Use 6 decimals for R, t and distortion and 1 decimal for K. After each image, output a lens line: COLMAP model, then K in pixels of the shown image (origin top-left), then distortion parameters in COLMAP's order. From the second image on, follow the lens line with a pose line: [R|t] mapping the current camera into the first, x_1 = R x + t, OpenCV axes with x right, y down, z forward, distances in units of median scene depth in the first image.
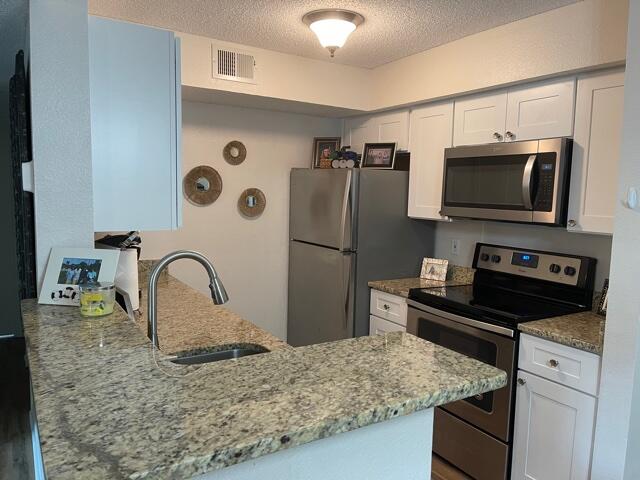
lens RADIAL K [[488.0, 0, 318.8], [0, 488.0, 242.8], [0, 0, 1]] dist [0.008188, -0.021259]
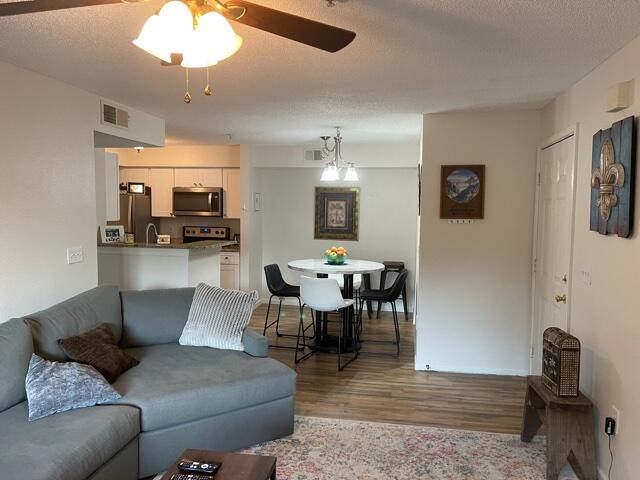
lens RADIAL K [[488.0, 0, 320.3], [0, 488.0, 239.9], [0, 0, 1]] dist [0.008188, -0.021259]
pose [[0.670448, -0.061039, 0.739442, -1.119732], [0.075242, 0.997066, 0.014084, 0.094470], [-0.738132, 0.046194, 0.673073, -1.236528]]
